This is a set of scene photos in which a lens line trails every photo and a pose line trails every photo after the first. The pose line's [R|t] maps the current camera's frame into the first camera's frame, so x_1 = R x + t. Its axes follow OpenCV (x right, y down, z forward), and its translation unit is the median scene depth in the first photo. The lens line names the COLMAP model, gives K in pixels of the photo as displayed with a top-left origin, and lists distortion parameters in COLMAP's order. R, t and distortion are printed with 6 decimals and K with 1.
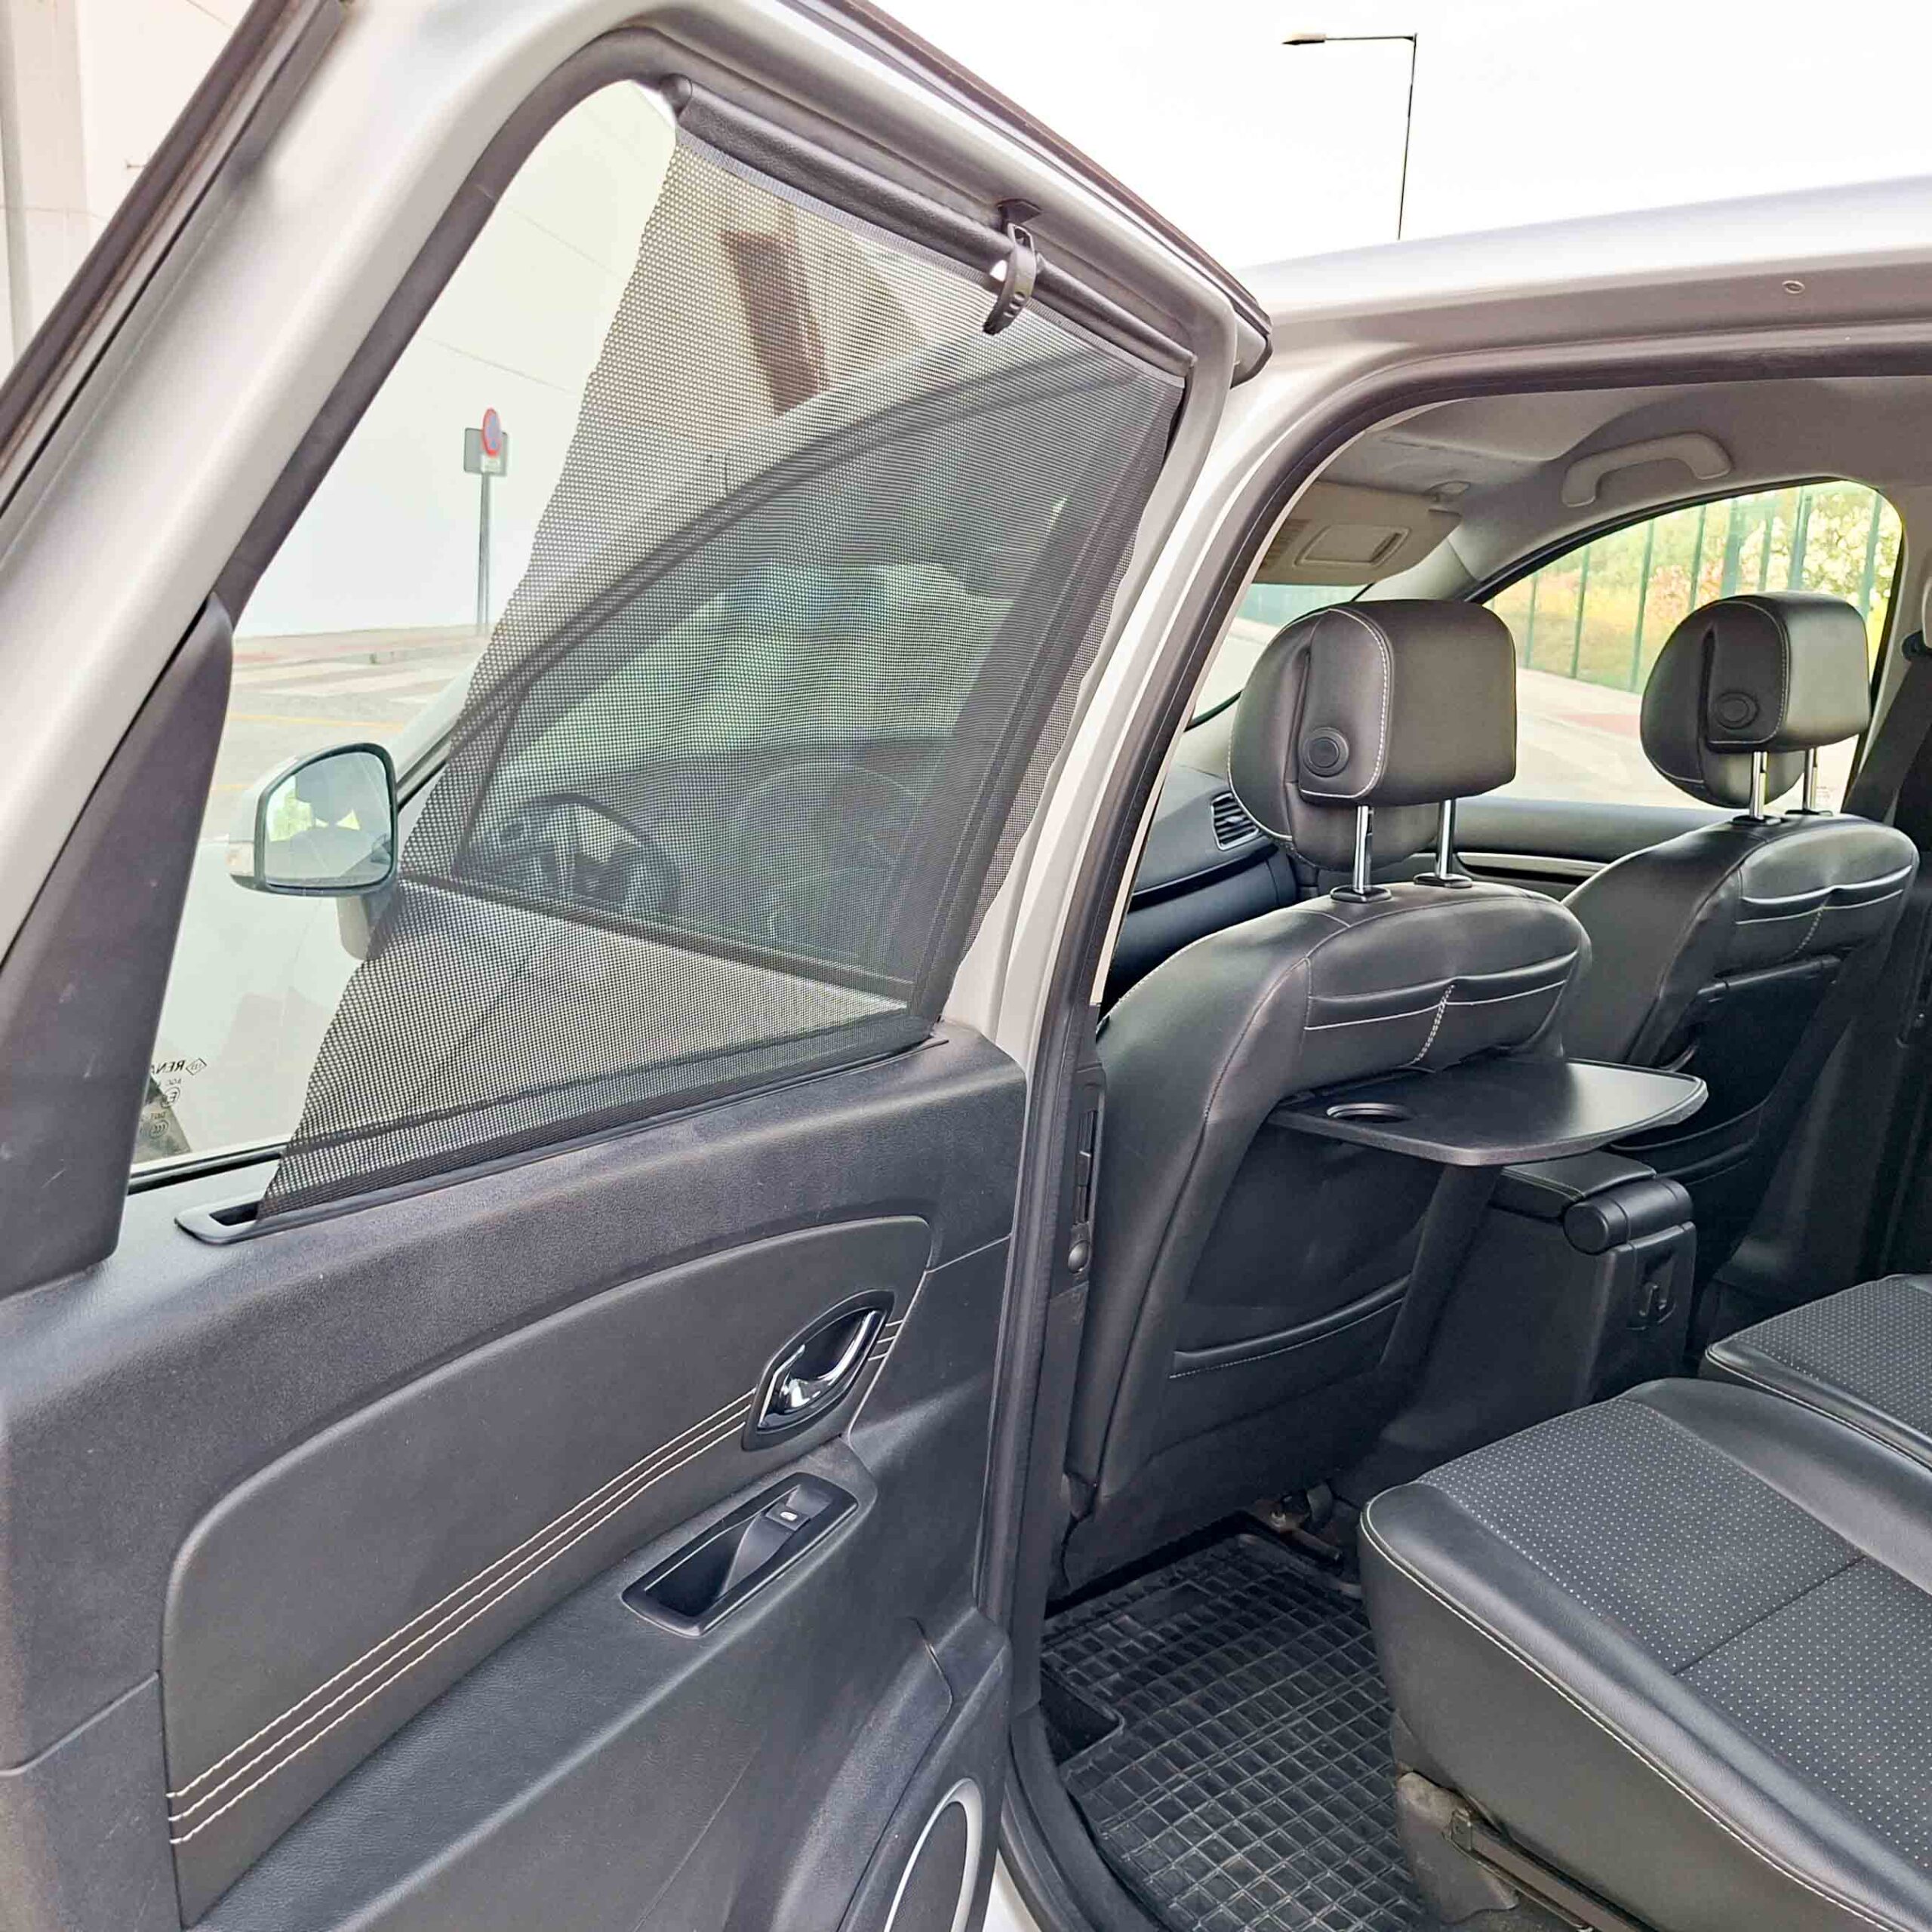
lens RADIAL K [[1911.6, 0, 966.0], [0, 1911.6, 966.0], [0, 0, 1]] dist [-0.008692, 0.030426]
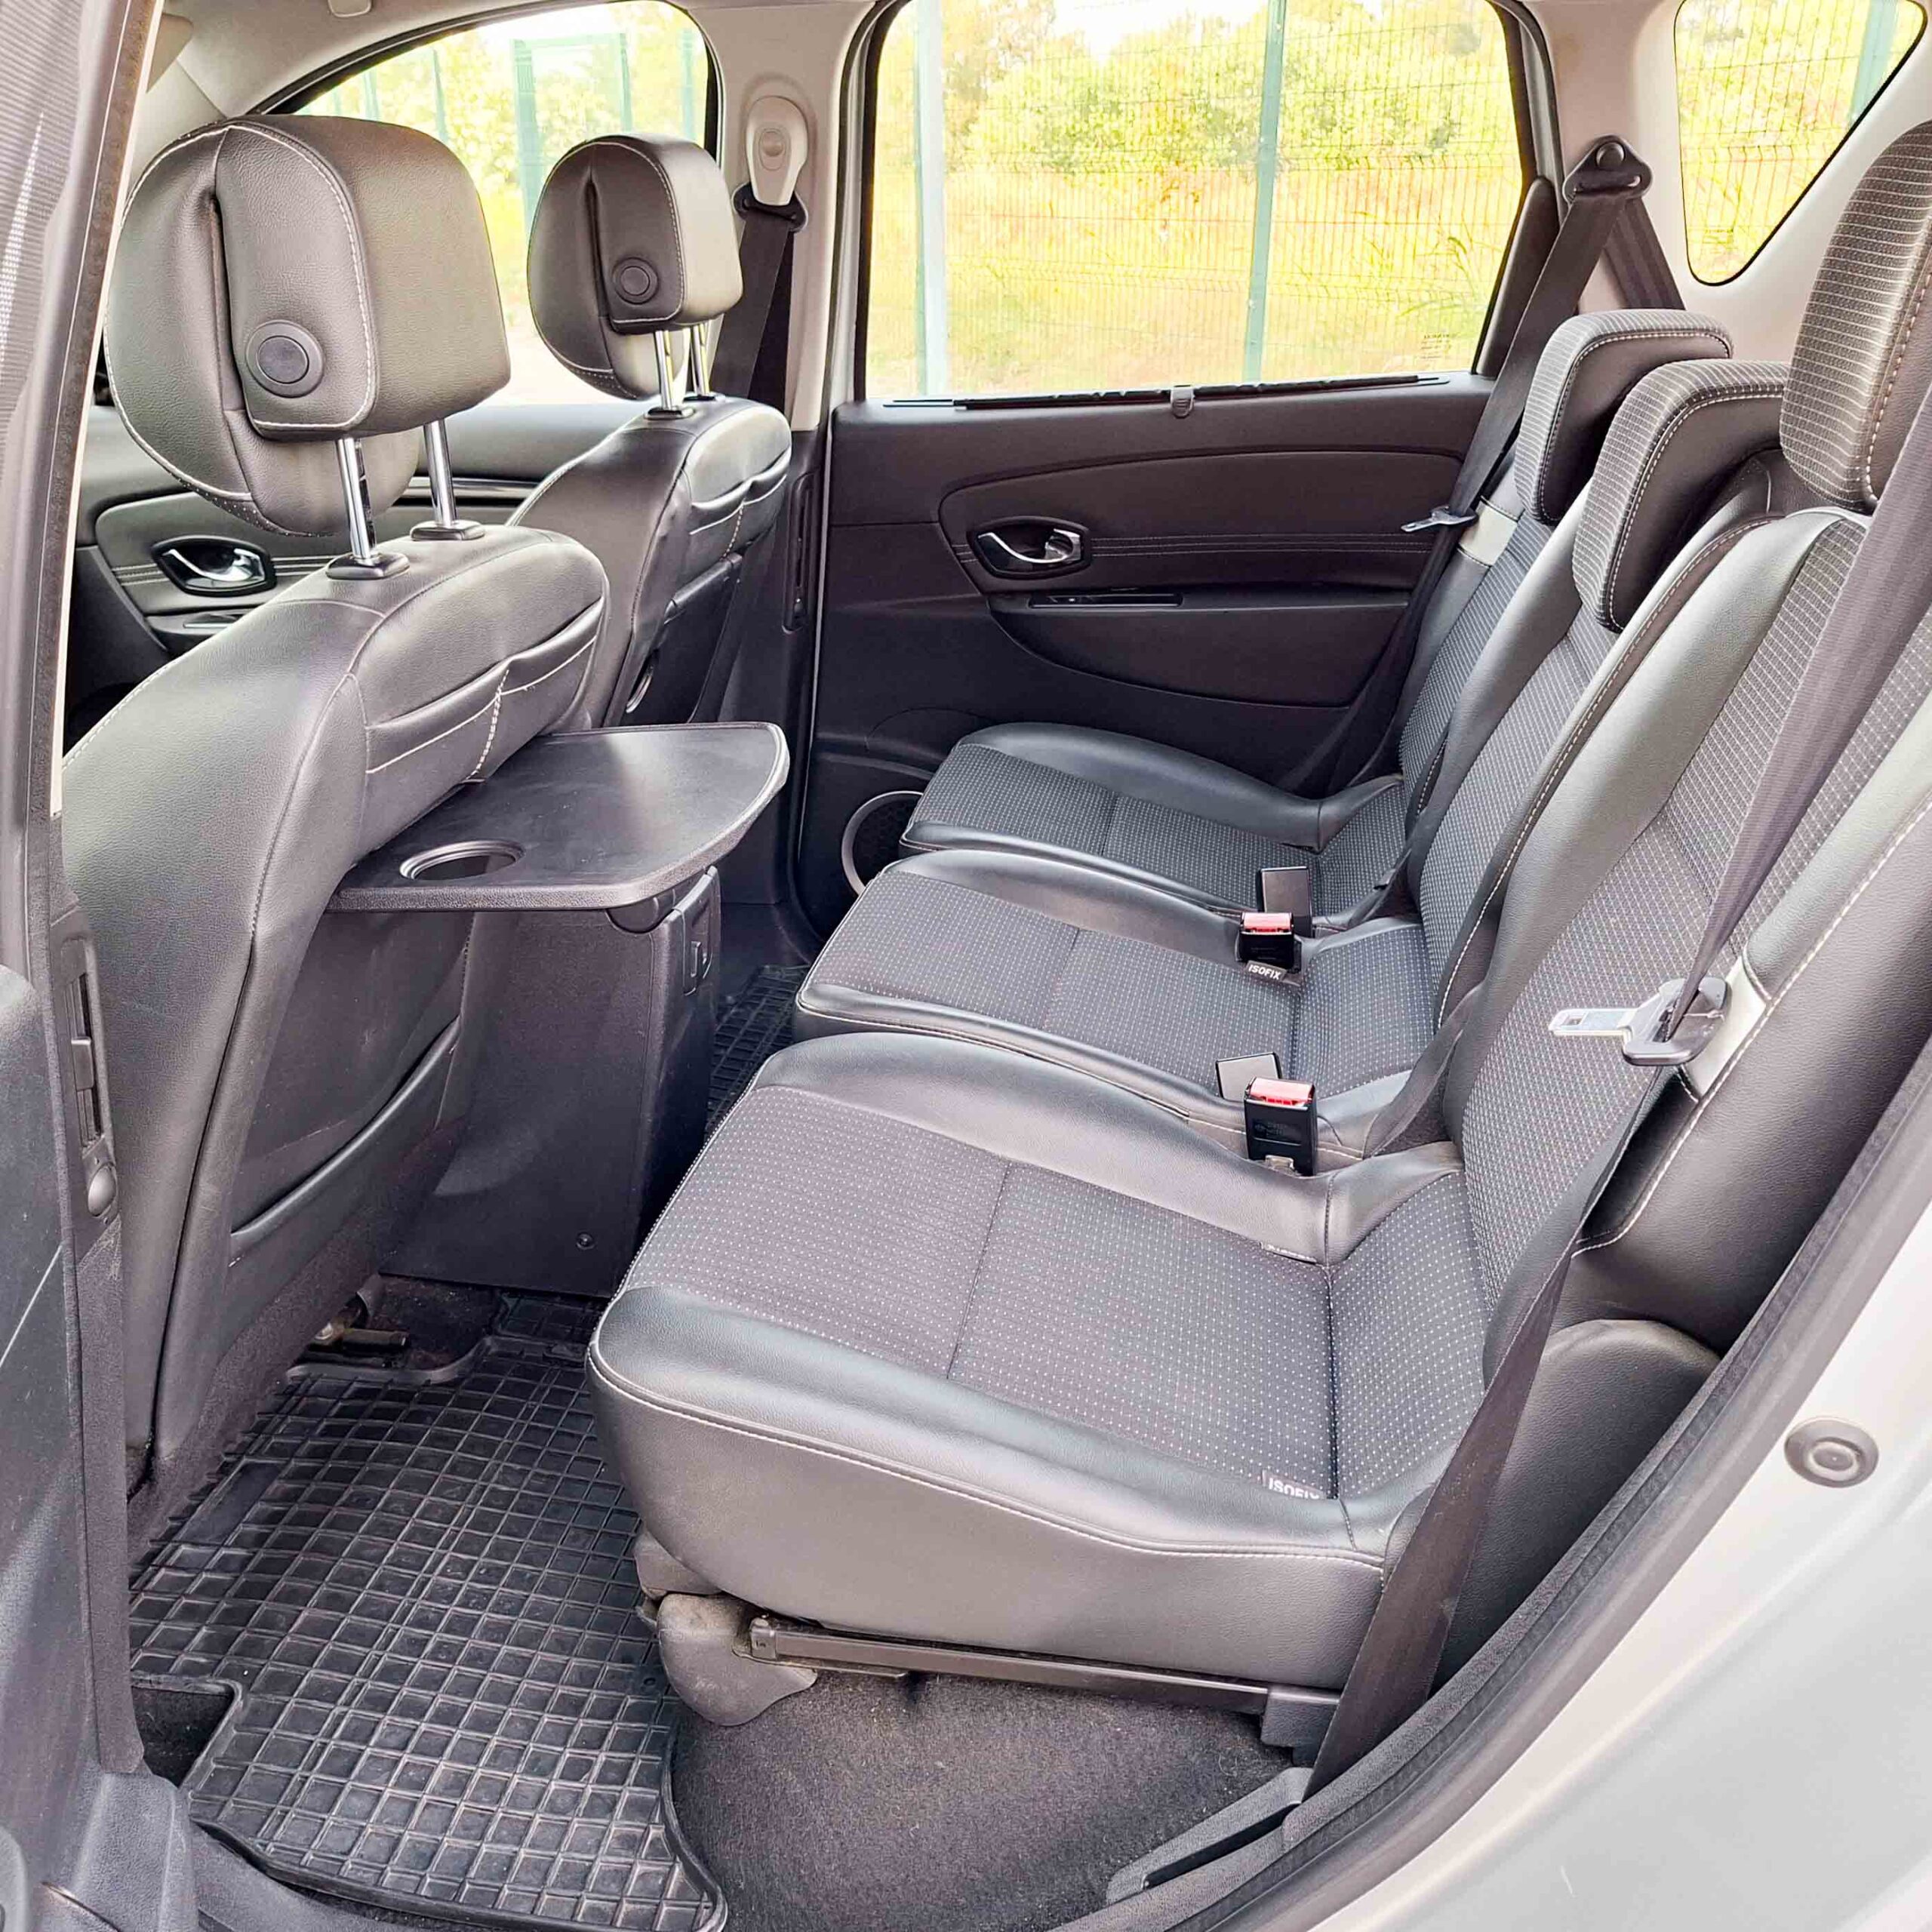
lens RADIAL K [[1820.5, 0, 1096.1], [0, 1820.5, 939.3], [0, 0, 1]] dist [0.173288, -0.137535]
pose [[0.747434, -0.269462, 0.607234, -0.044932], [0.146493, 0.958398, 0.244976, -0.030293], [-0.647983, -0.094148, 0.755813, 0.238758]]
